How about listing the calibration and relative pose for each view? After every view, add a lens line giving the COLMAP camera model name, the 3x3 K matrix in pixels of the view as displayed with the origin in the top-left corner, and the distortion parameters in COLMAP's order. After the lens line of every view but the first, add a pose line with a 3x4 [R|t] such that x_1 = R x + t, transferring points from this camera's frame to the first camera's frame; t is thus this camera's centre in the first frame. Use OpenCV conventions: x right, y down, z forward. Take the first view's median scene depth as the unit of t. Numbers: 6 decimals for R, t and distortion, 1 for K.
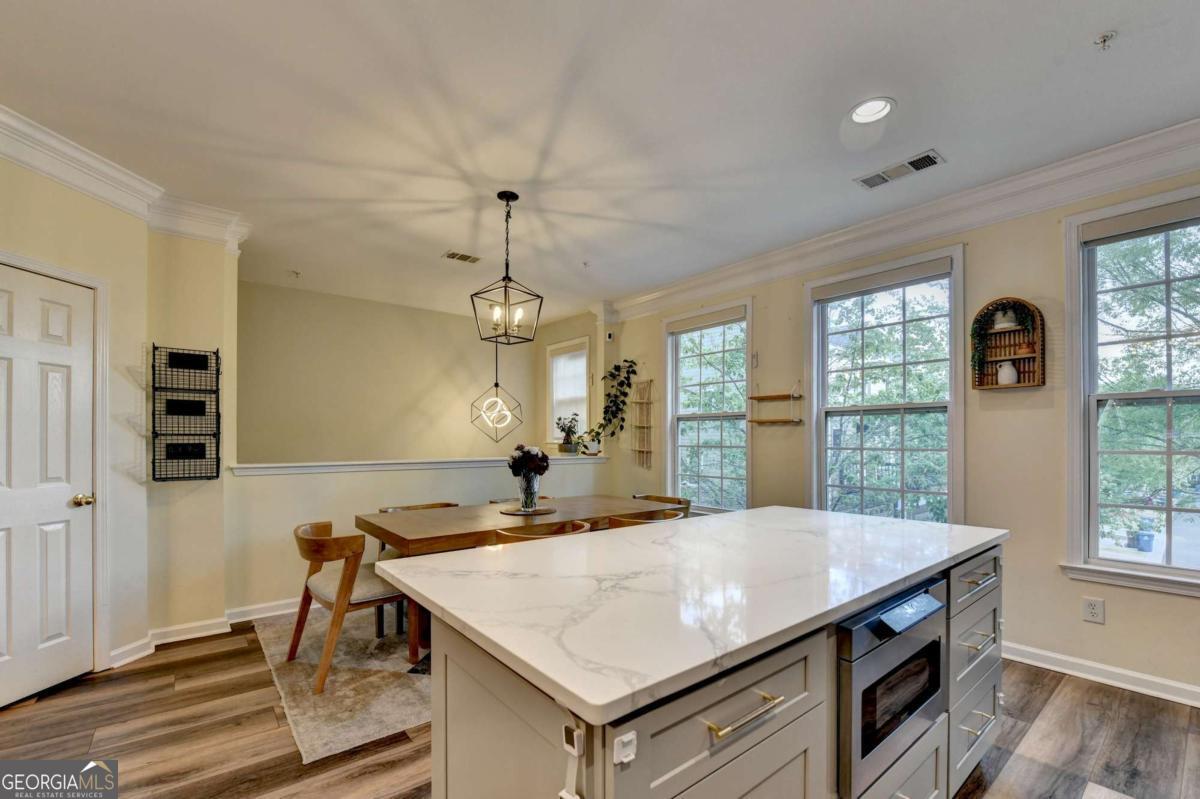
lens RADIAL K [[497.0, 0, 595.2], [0, 497.0, 436.7], [0, 0, 1]] dist [-0.012858, -0.000165]
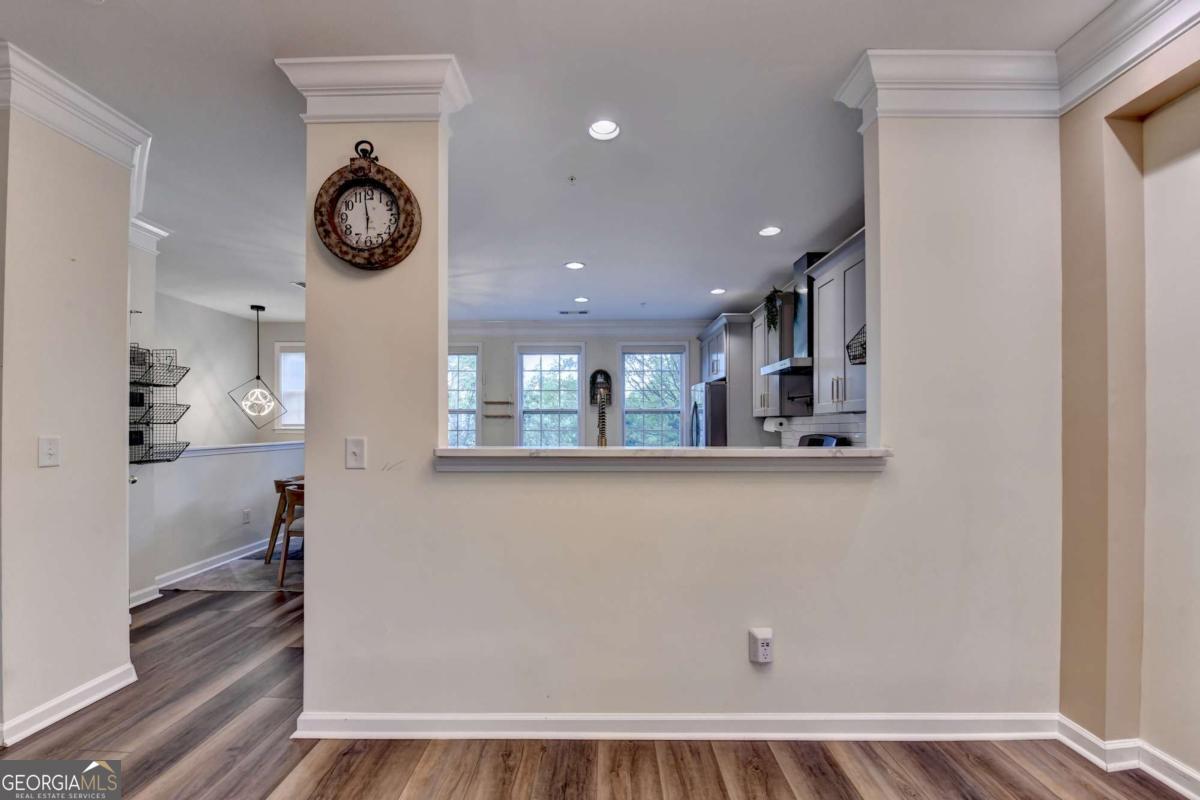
lens RADIAL K [[490.2, 0, 595.1], [0, 490.2, 417.5], [0, 0, 1]] dist [-0.016546, -0.000126]
pose [[0.627375, 0.011666, 0.778630, -0.979925], [-0.002350, 0.999912, -0.013089, -0.003525], [-0.778714, 0.006382, 0.627347, -0.468950]]
